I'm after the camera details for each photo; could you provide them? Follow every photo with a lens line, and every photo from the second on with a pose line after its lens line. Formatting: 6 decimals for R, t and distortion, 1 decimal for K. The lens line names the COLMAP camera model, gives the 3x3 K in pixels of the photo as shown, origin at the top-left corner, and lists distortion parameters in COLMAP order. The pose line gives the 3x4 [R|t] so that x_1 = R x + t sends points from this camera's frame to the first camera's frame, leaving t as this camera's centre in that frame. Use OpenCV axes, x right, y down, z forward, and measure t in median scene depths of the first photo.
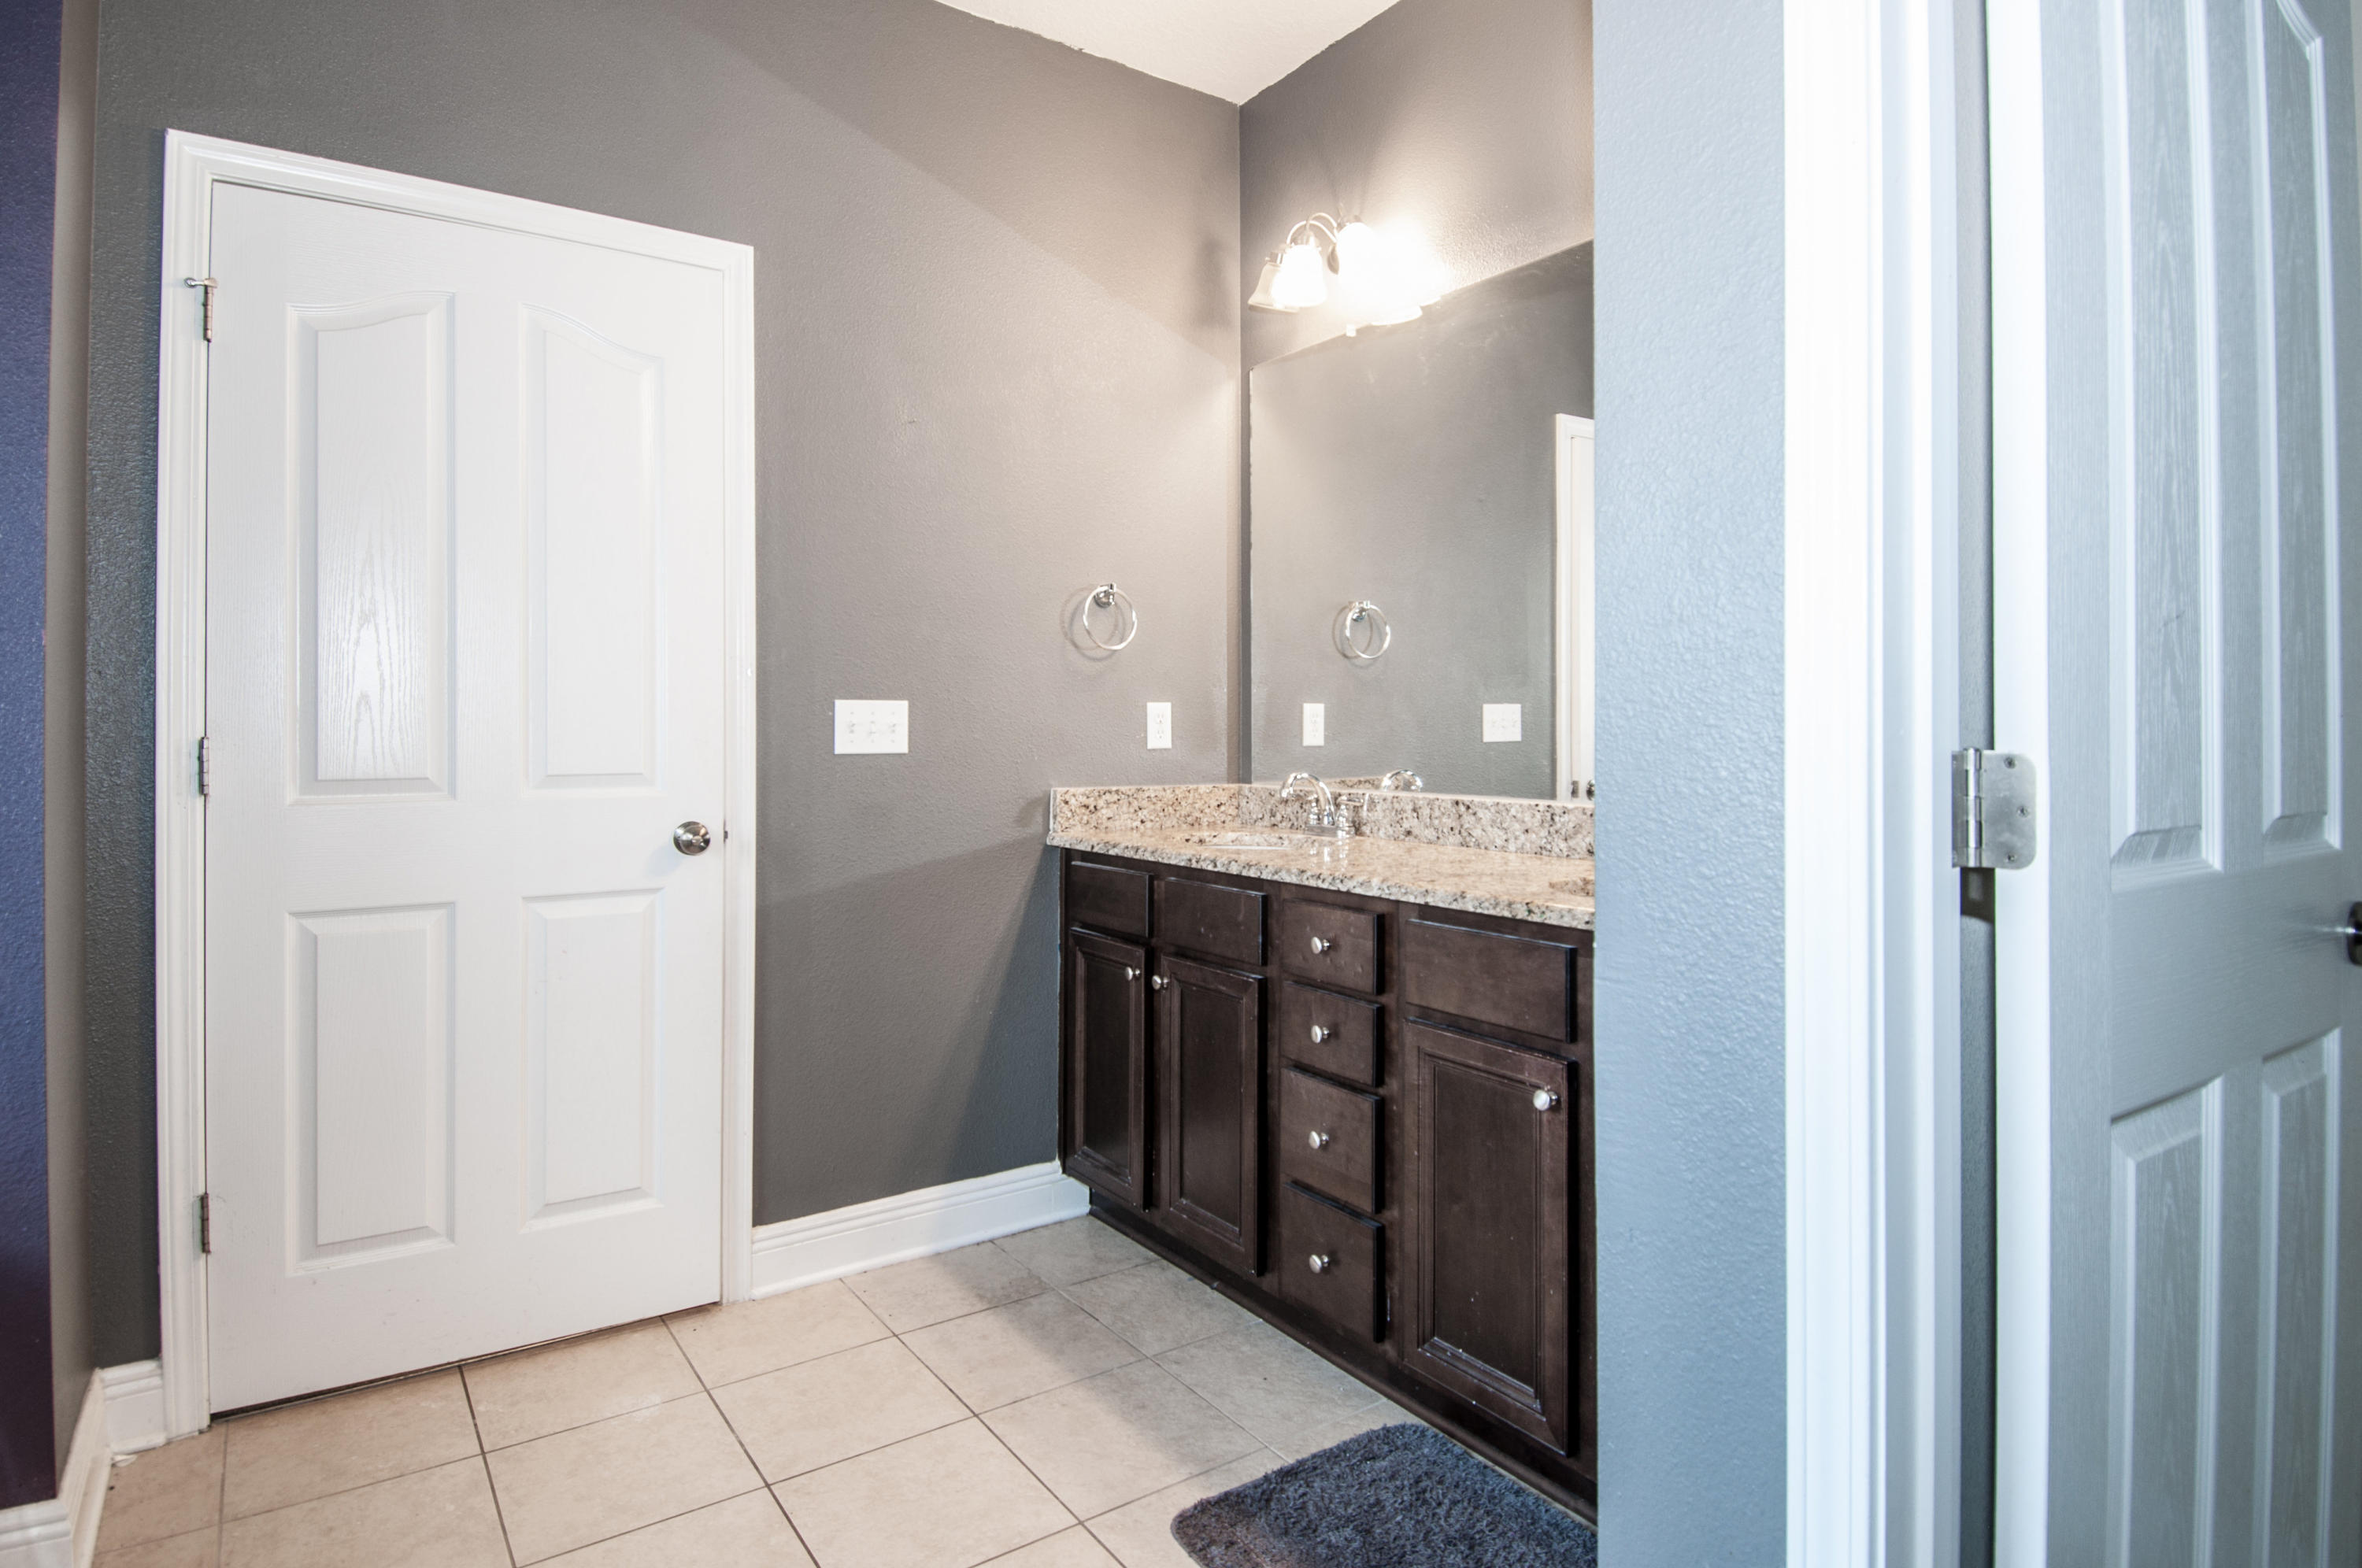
lens RADIAL K [[1292.9, 0, 1182.3], [0, 1292.9, 765.1], [0, 0, 1]] dist [0.058732, -0.061919]
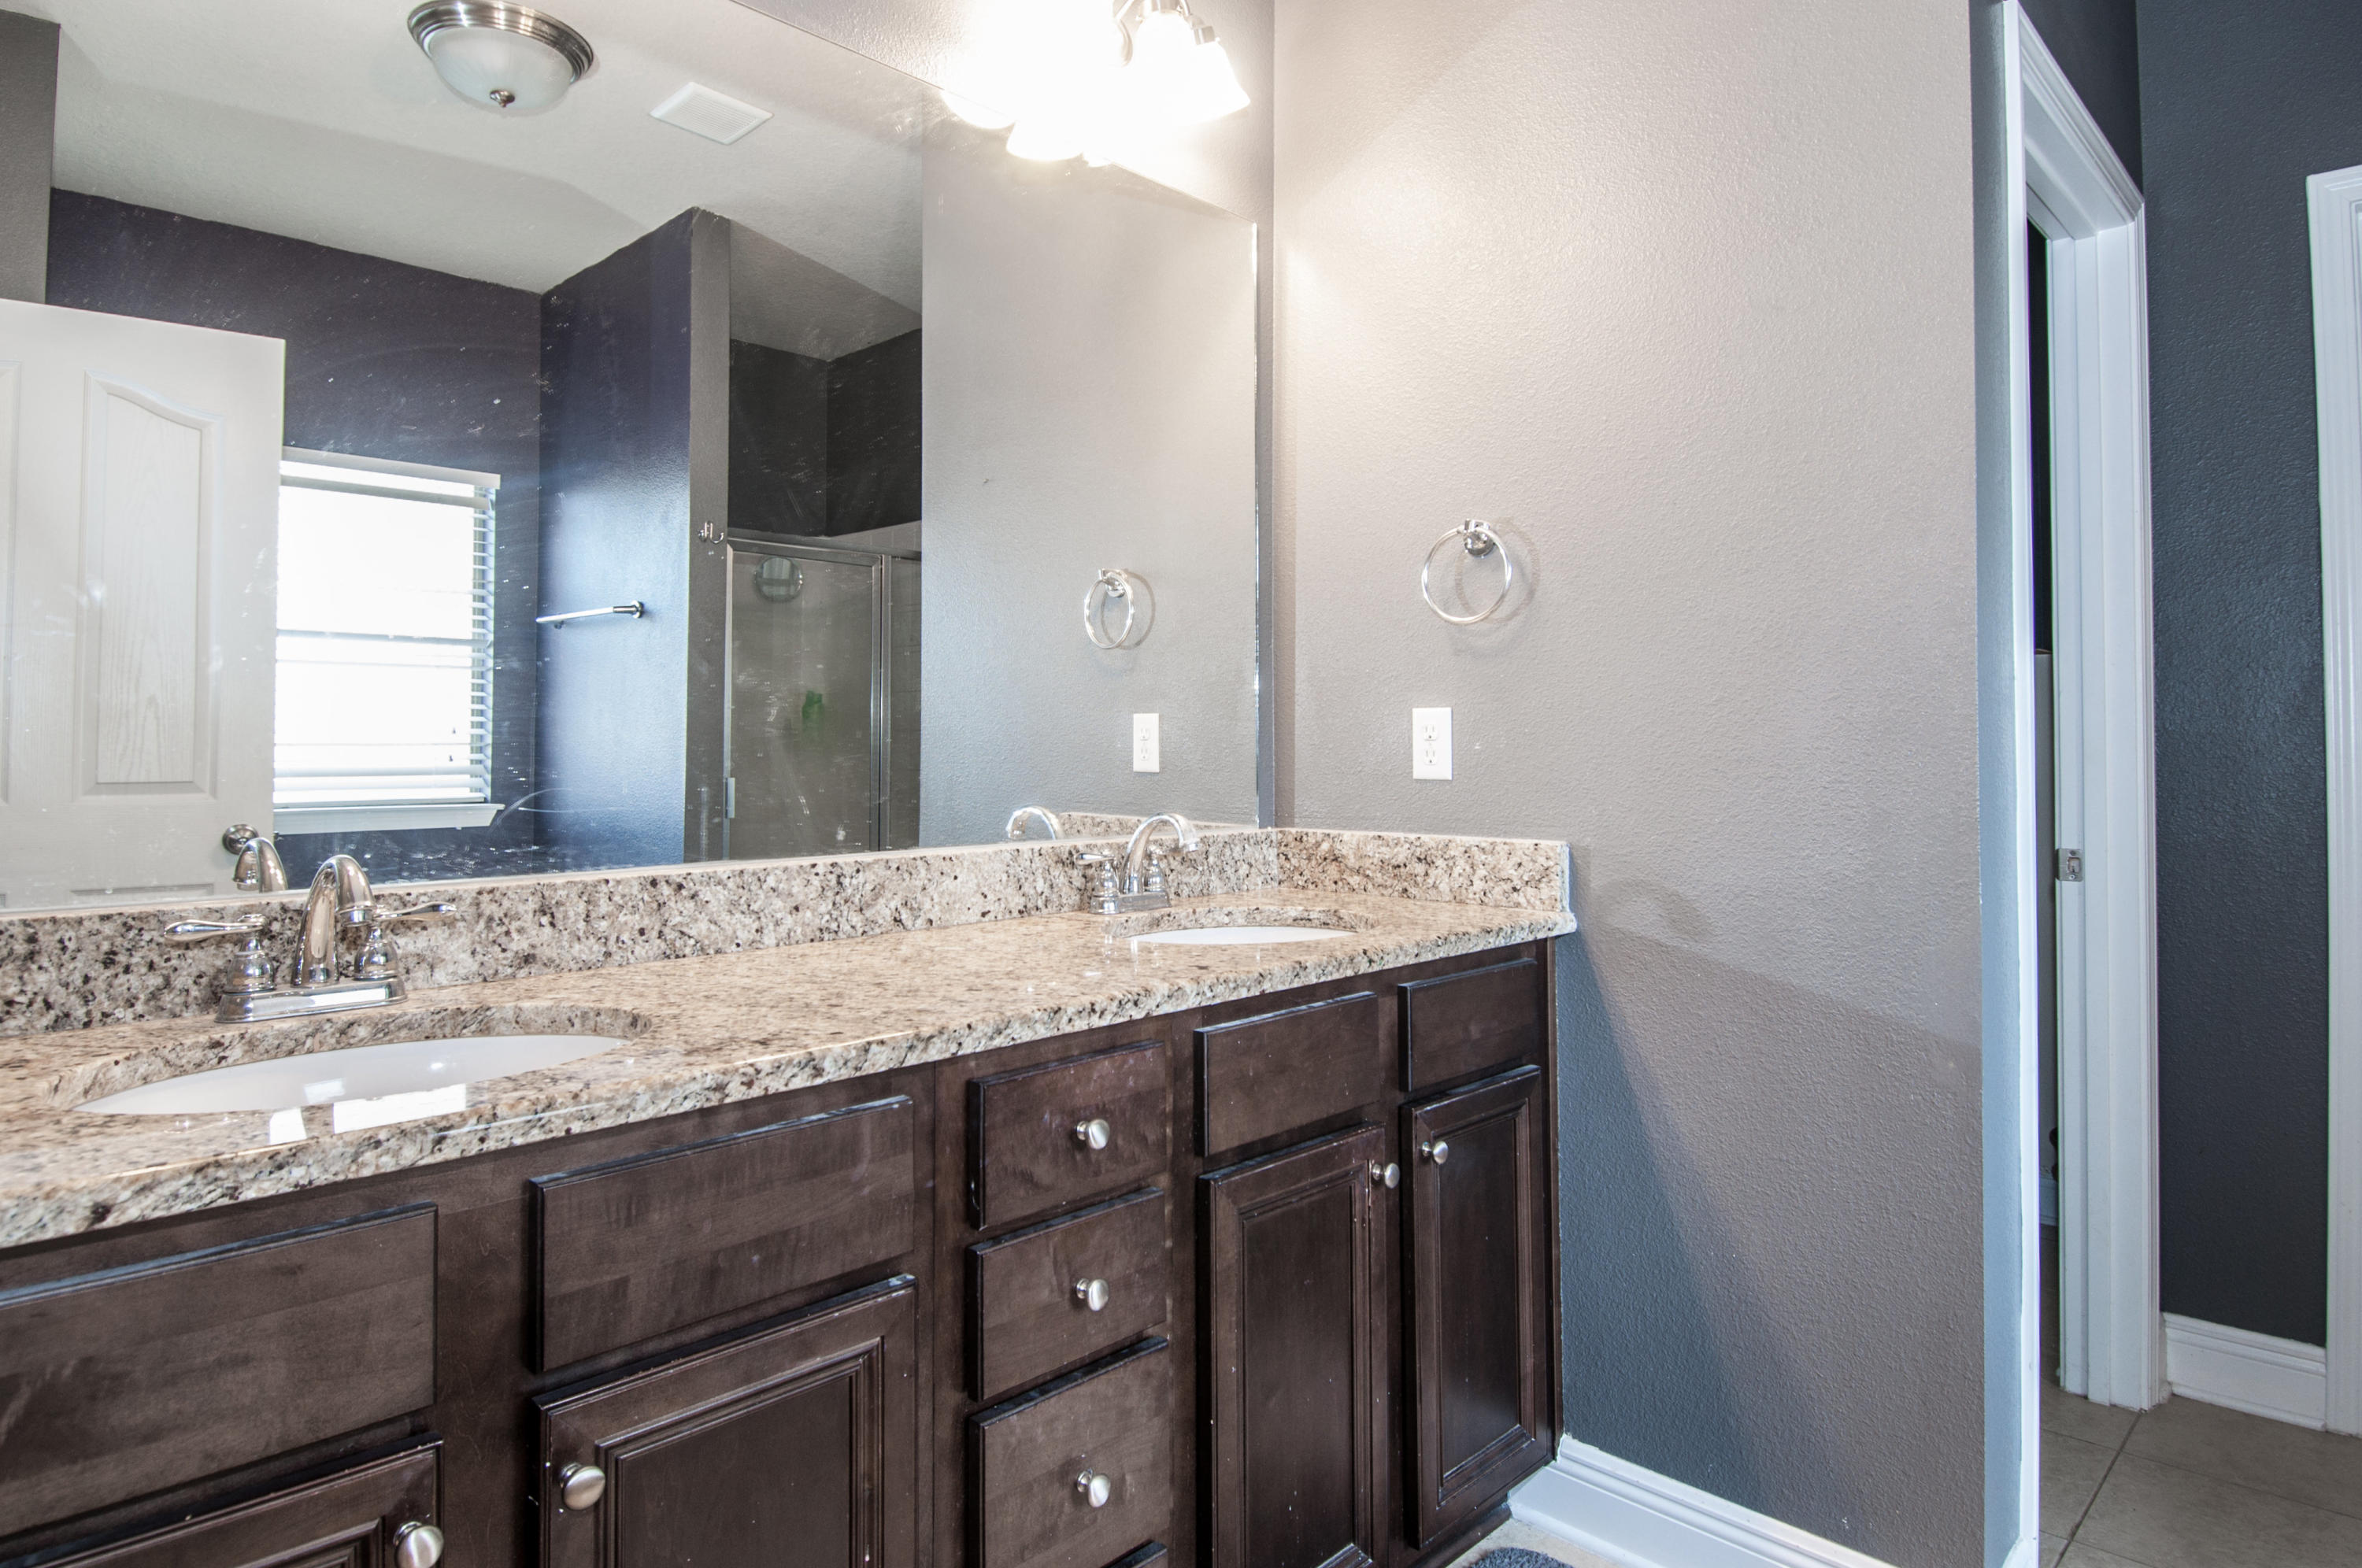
lens RADIAL K [[1329.4, 0, 1178.1], [0, 1329.4, 764.1], [0, 0, 1]] dist [0.057116, -0.062476]
pose [[-0.181203, -0.011484, 0.983379, -0.416004], [0.031708, 0.999344, 0.017513, -0.025692], [-0.982934, 0.034354, -0.180720, 0.946983]]
